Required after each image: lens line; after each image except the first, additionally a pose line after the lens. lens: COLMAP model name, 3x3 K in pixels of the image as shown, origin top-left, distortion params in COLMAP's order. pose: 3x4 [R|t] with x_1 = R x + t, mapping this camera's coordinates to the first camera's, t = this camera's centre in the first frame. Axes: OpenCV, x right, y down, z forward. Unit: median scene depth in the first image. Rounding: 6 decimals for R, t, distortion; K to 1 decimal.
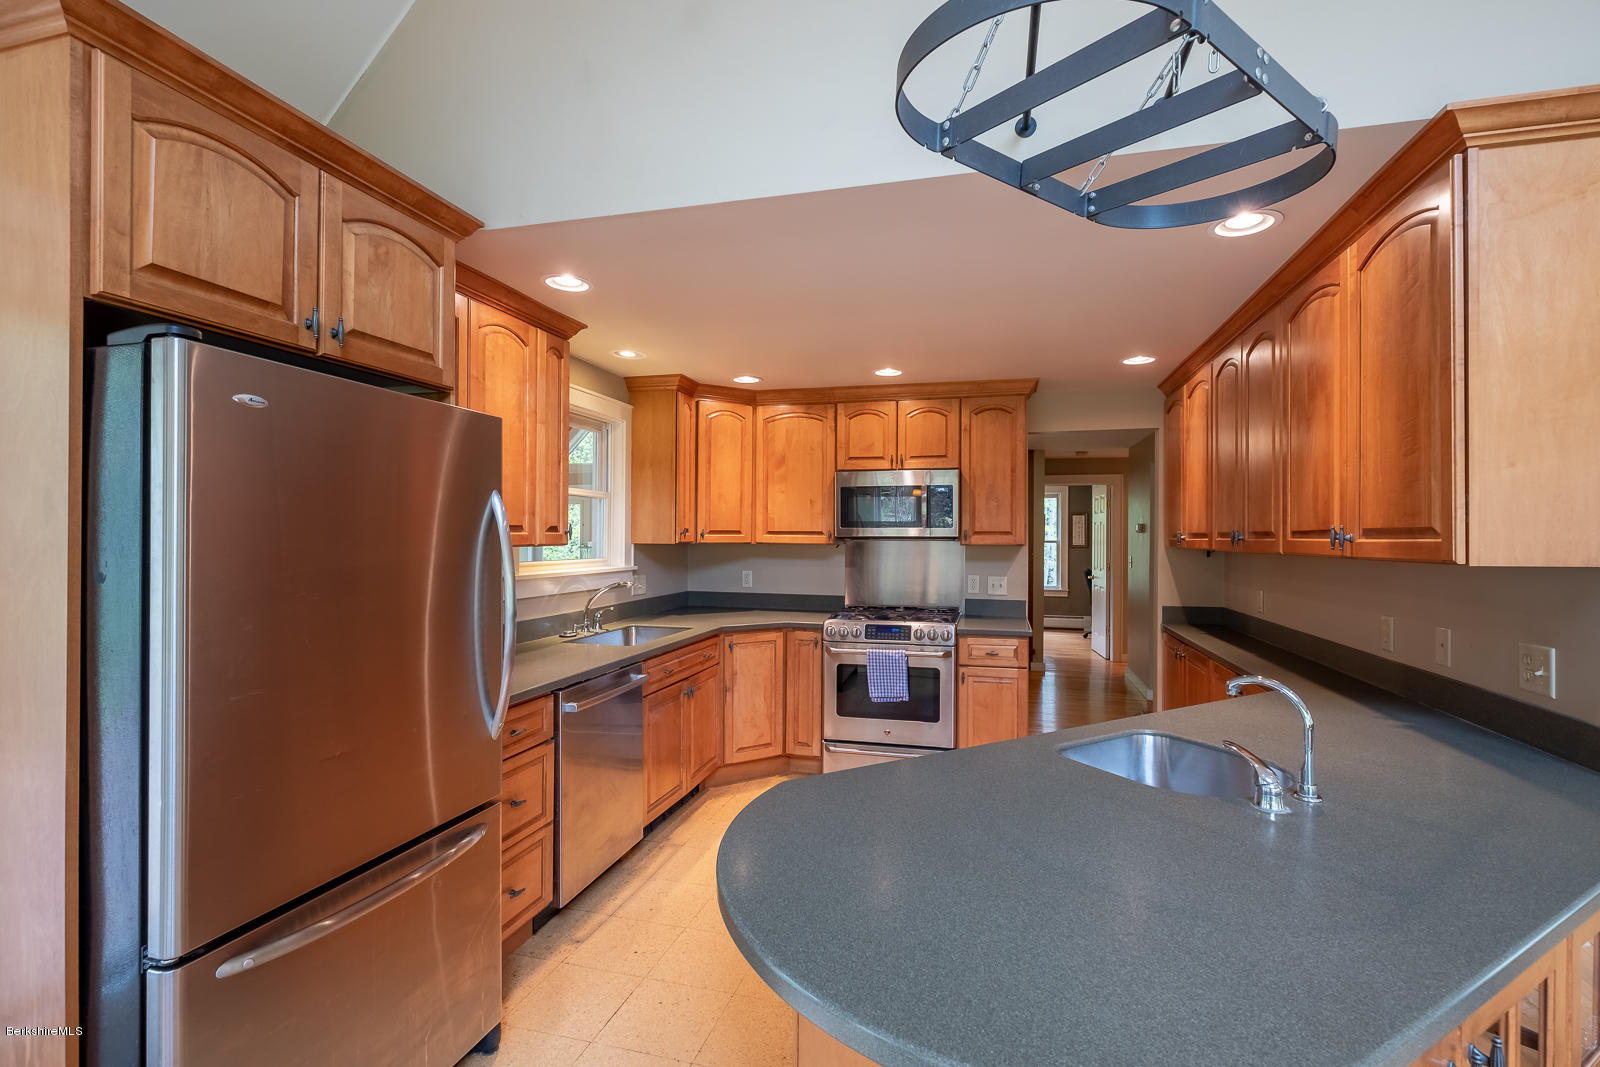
lens RADIAL K [[712.6, 0, 839.8], [0, 712.6, 533.9], [0, 0, 1]] dist [-0.000637, -0.000961]
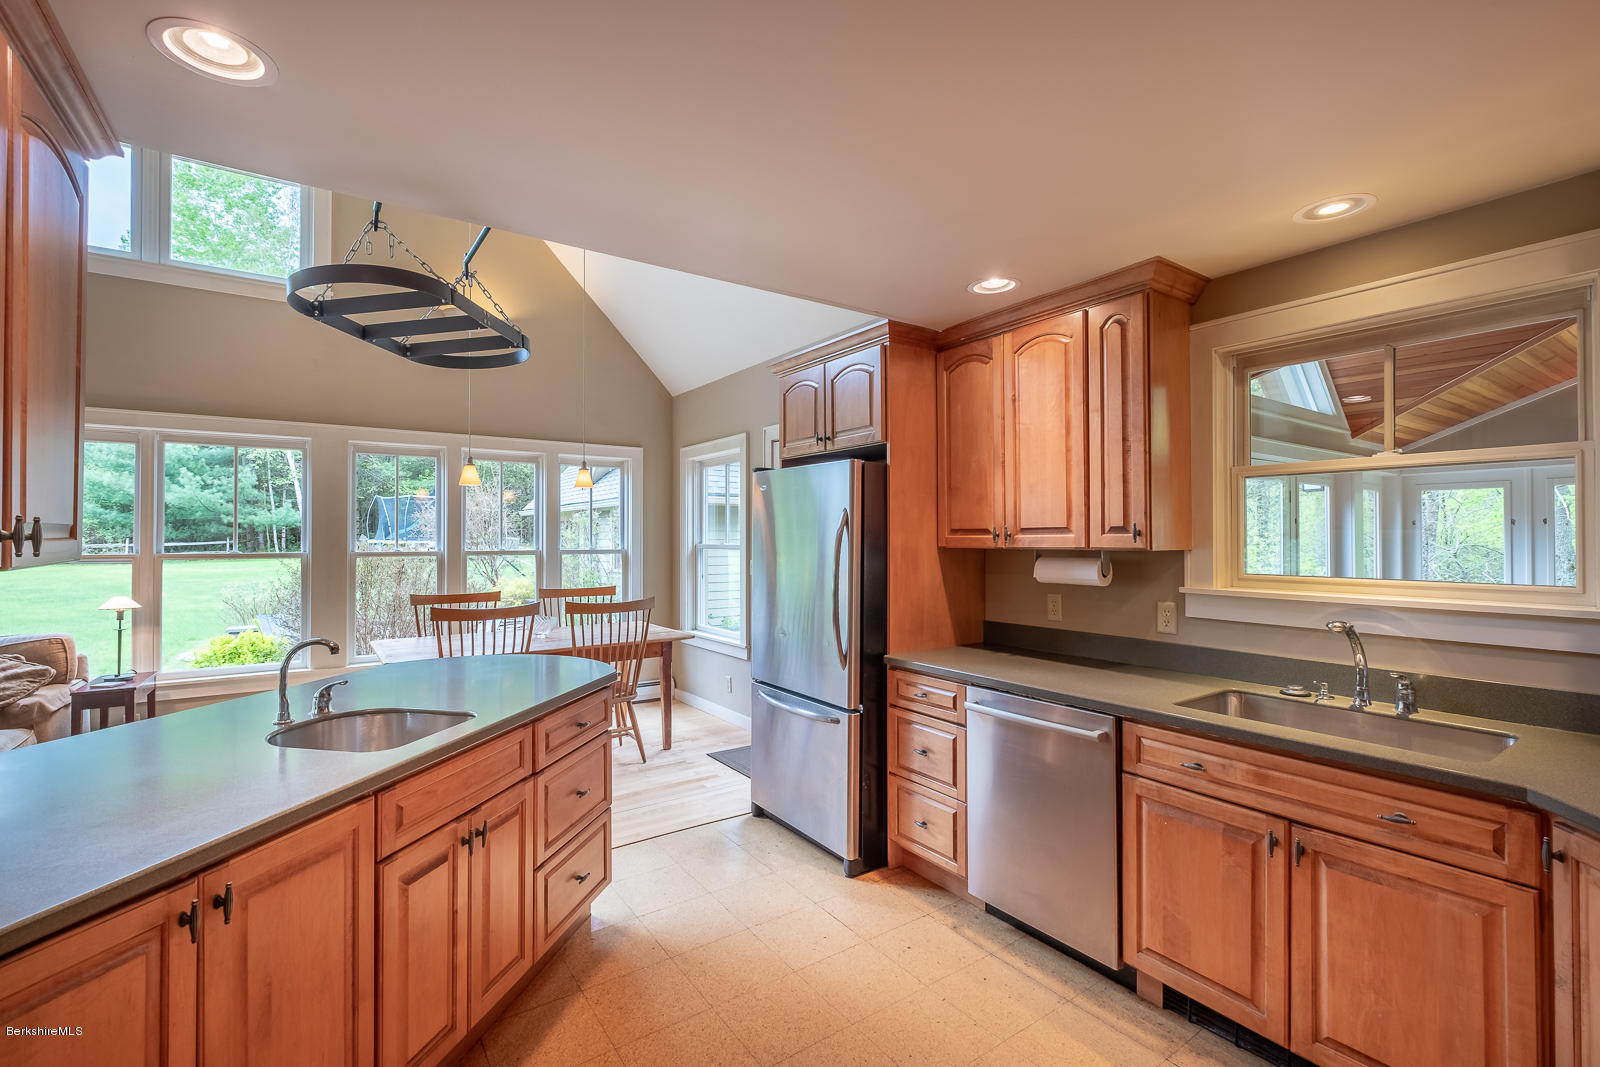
lens RADIAL K [[712.6, 0, 799.1], [0, 712.6, 534.5], [0, 0, 1]] dist [-0.000637, -0.000961]
pose [[-0.685763, -0.014402, -0.727683, 0.369089], [-0.003535, 0.999858, -0.016457, 0.009899], [0.727816, -0.008713, -0.685717, 1.030261]]
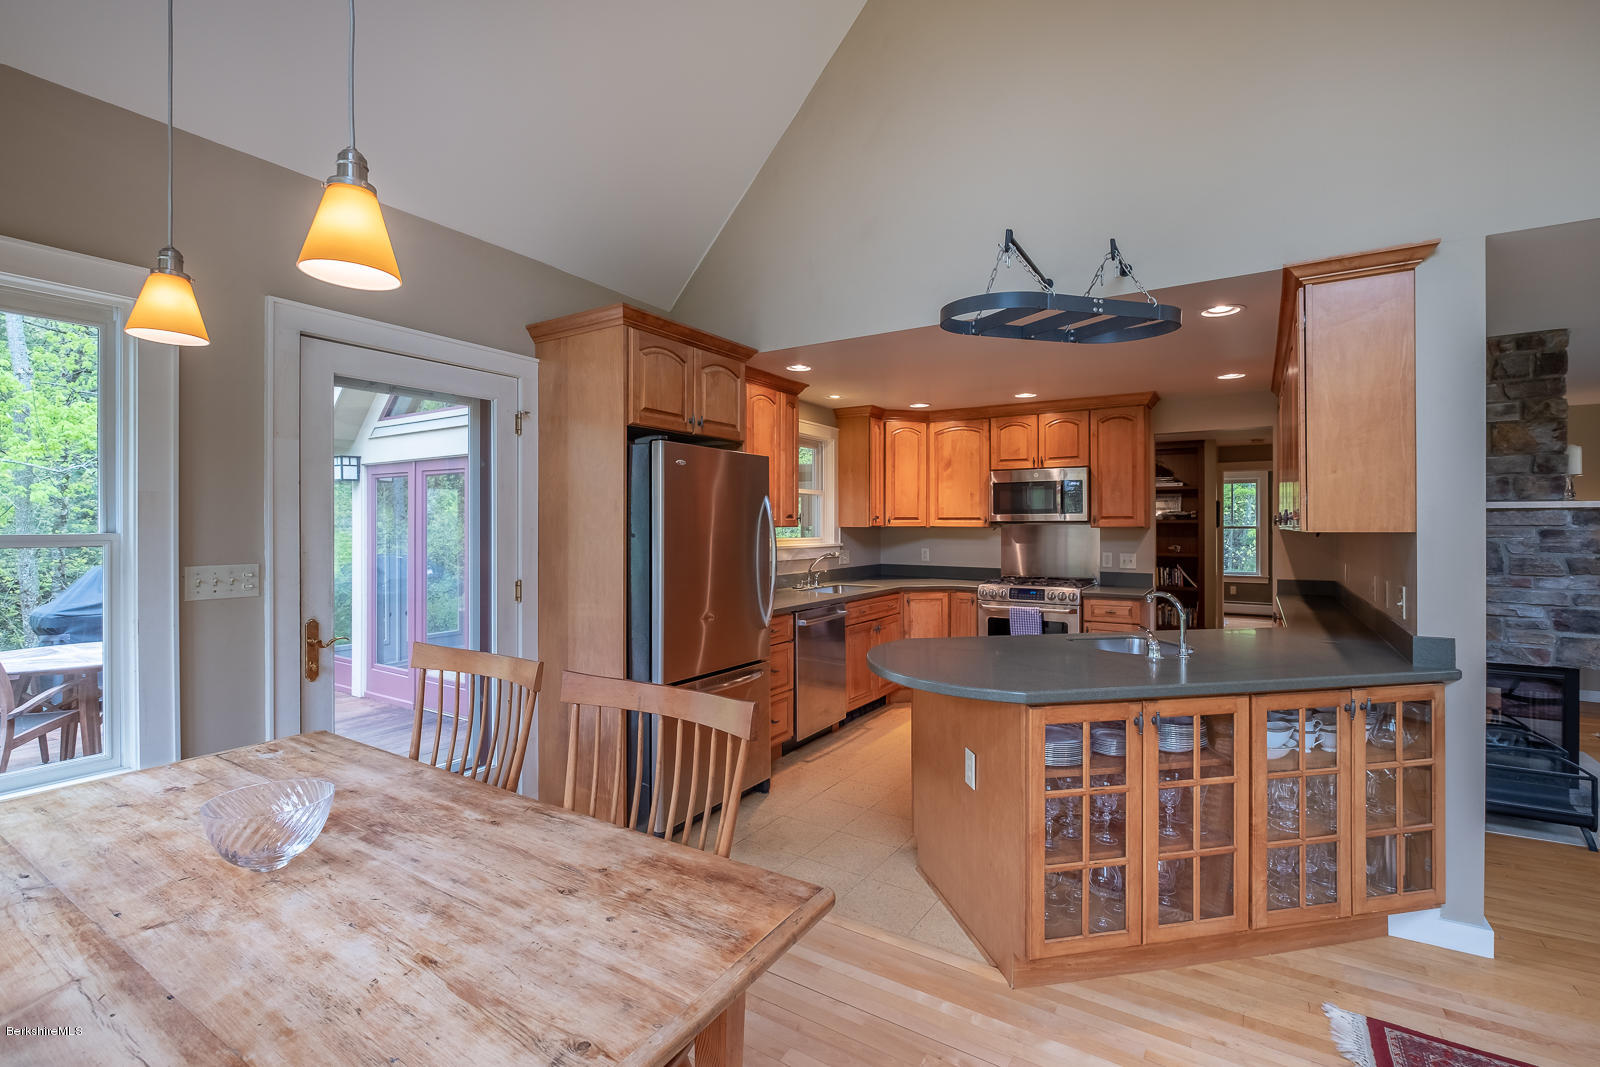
lens RADIAL K [[712.6, 0, 802.1], [0, 712.6, 526.9], [0, 0, 1]] dist [-0.000637, -0.000961]
pose [[0.941656, -0.003534, -0.336559, 0.124638], [0.005278, 0.999977, 0.004269, 0.007674], [0.336536, -0.005797, 0.941653, -0.386319]]
